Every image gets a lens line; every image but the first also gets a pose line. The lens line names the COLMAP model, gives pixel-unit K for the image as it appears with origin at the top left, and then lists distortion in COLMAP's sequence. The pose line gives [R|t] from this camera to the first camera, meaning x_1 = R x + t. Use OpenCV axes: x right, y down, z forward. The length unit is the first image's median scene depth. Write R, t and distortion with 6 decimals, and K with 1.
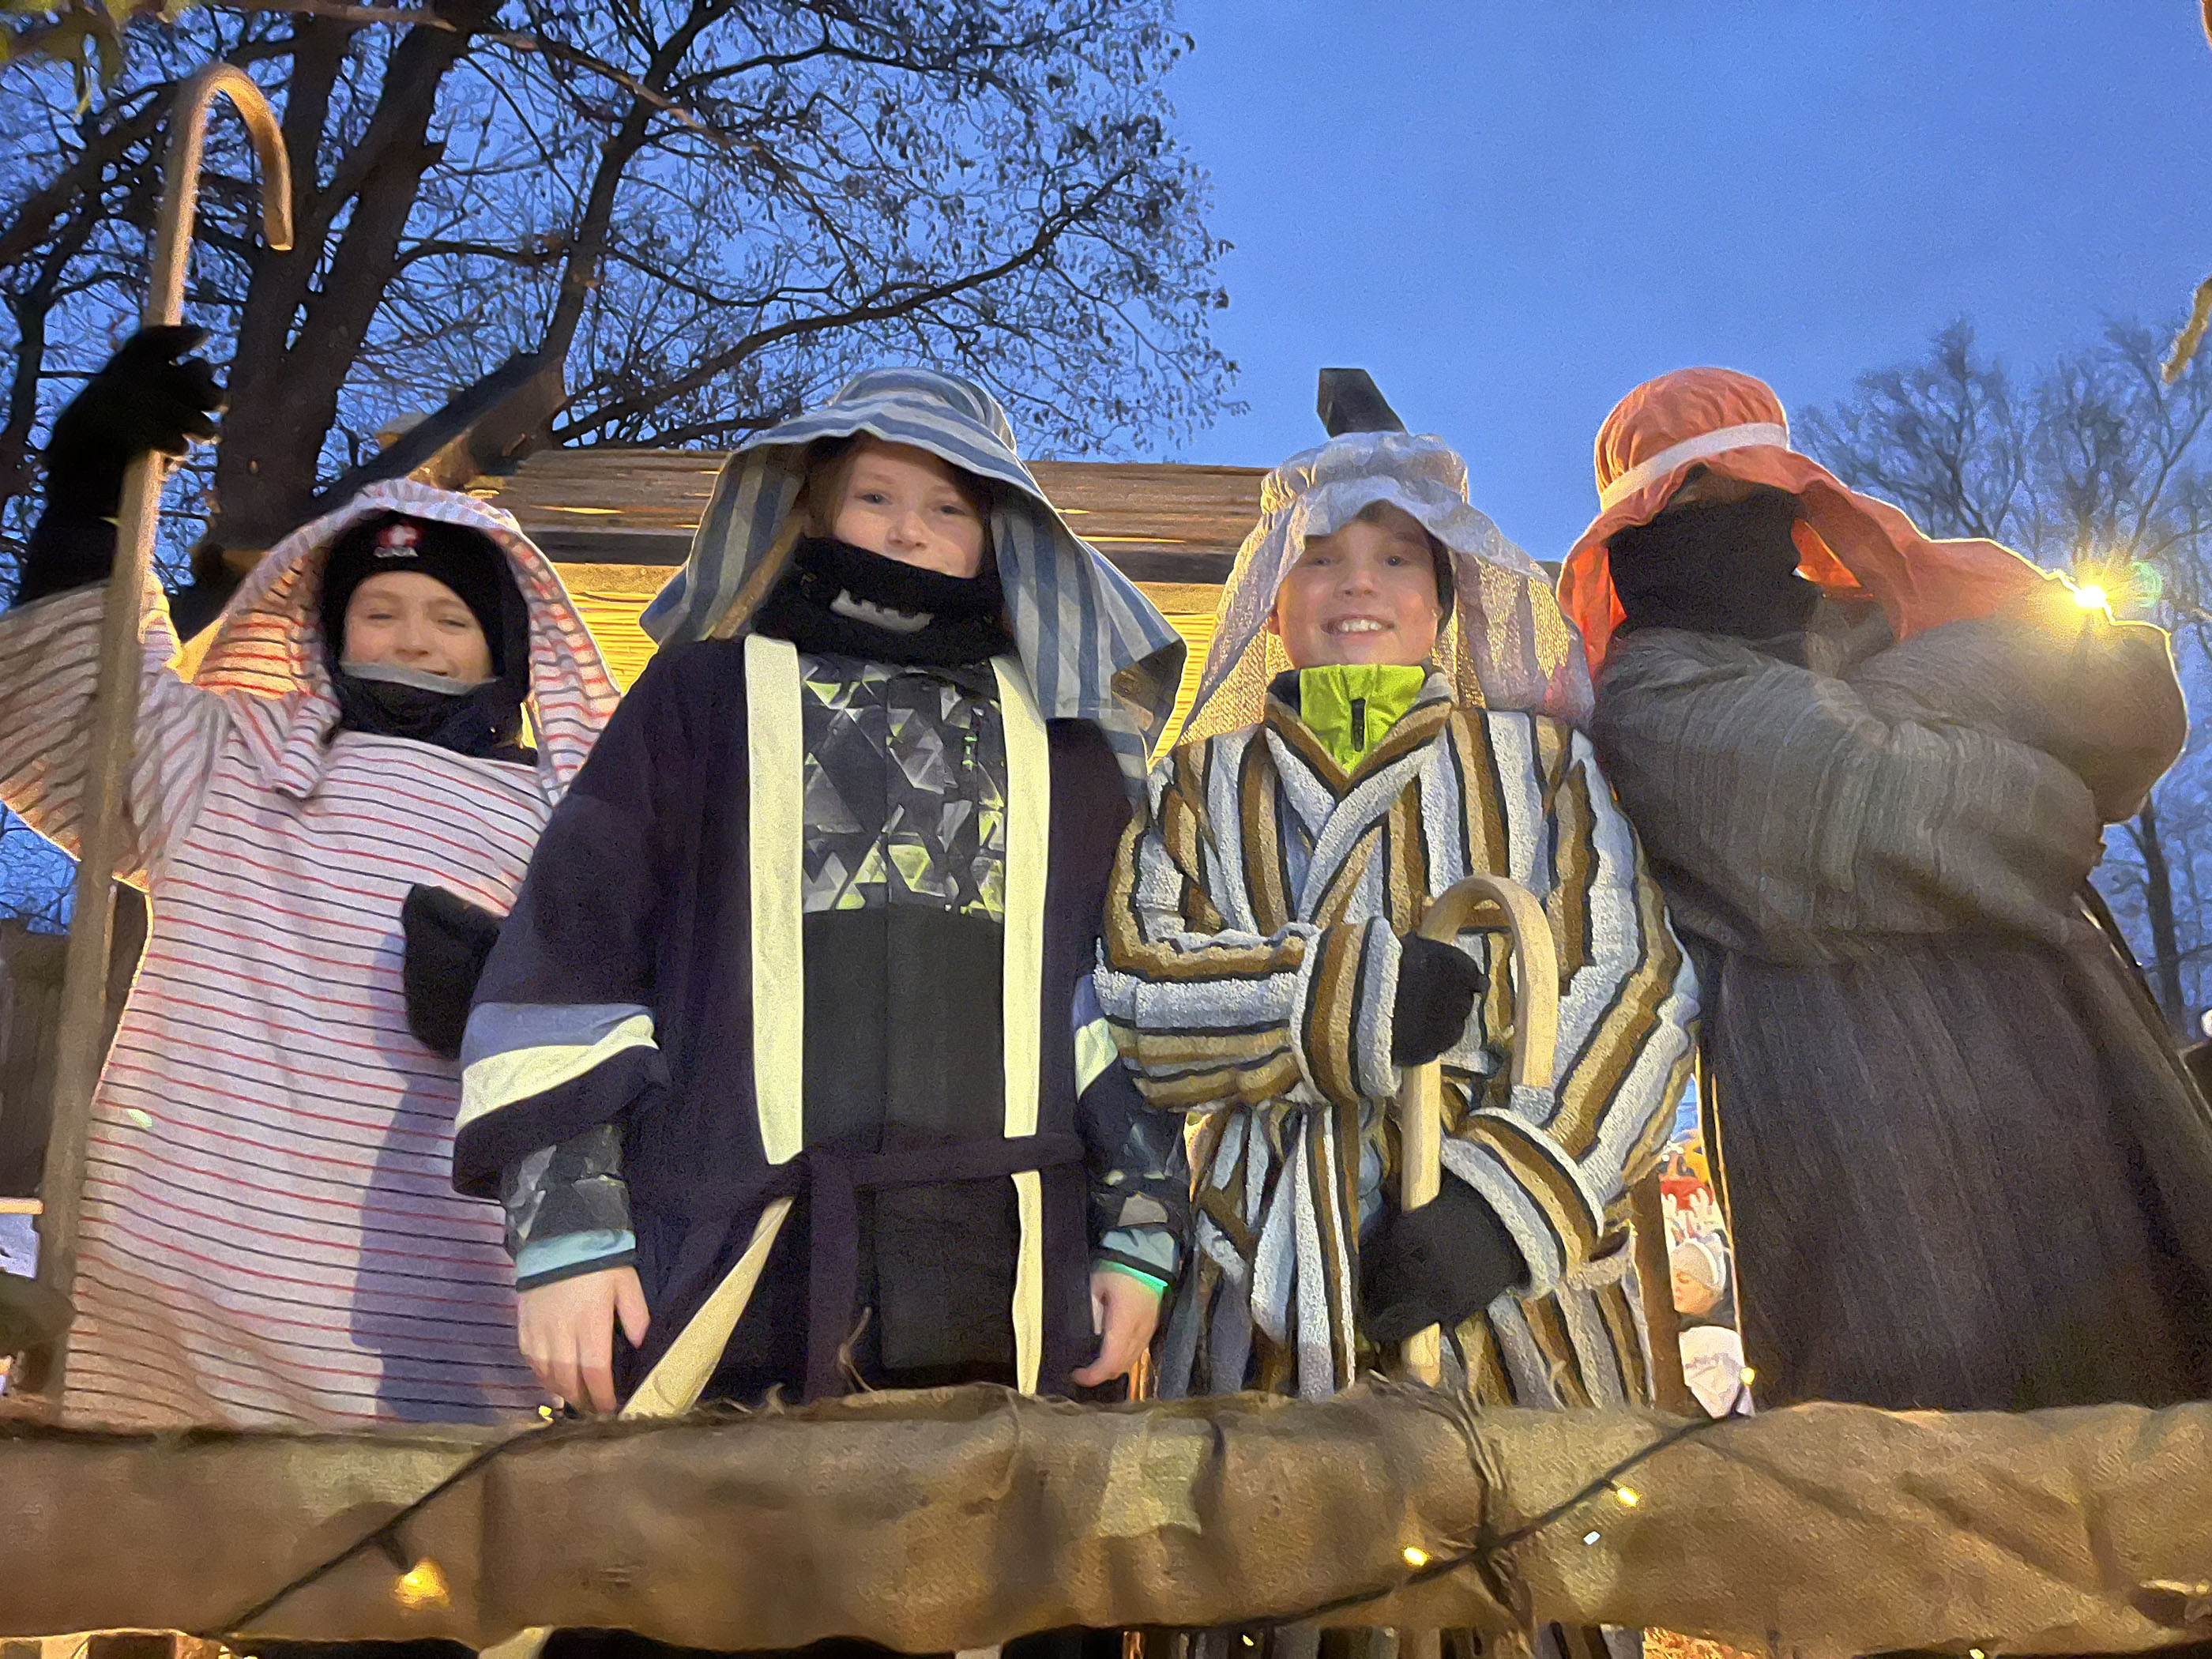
lens RADIAL K [[1640.7, 0, 1106.0], [0, 1640.7, 829.5], [0, 0, 1]] dist [-0.120713, -0.000714]
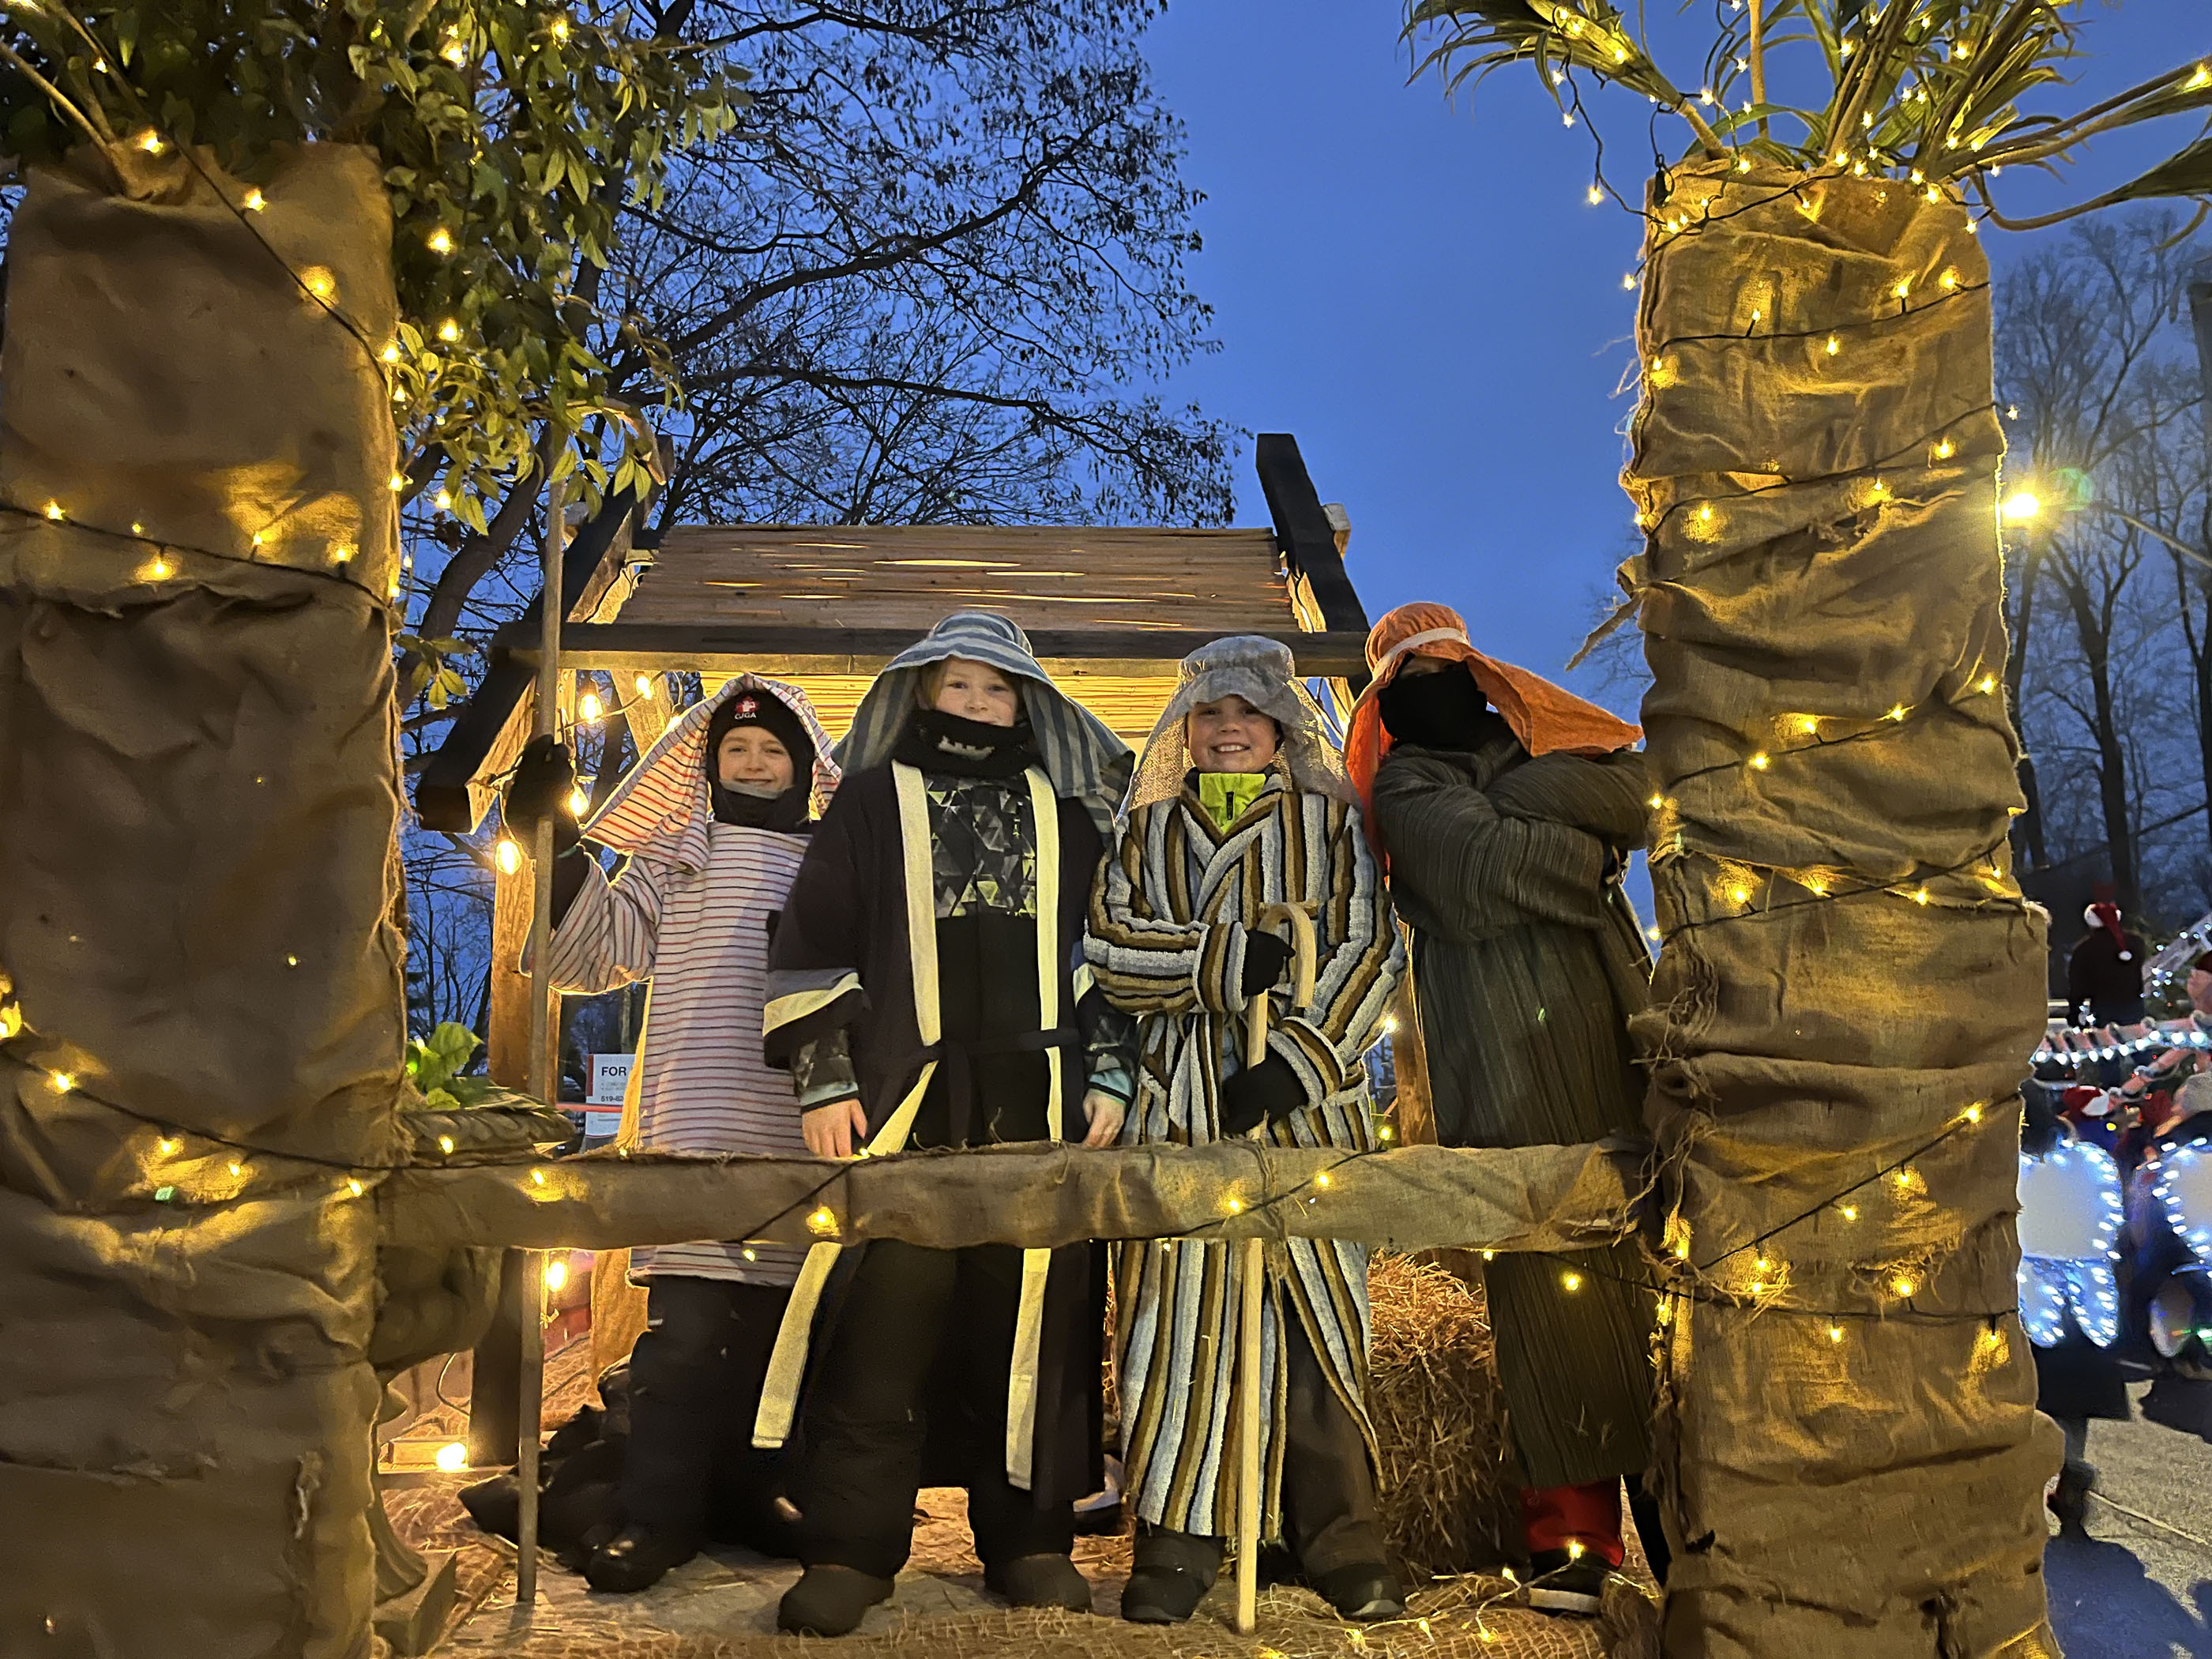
lens RADIAL K [[1892.5, 0, 1106.0], [0, 1892.5, 829.5], [0, 0, 1]] dist [-0.235201, 0.000185]
pose [[0.999917, -0.011464, 0.005903, 0.004899], [0.010917, 0.996269, 0.085608, -0.218979], [-0.006863, -0.085536, 0.996311, -1.094884]]
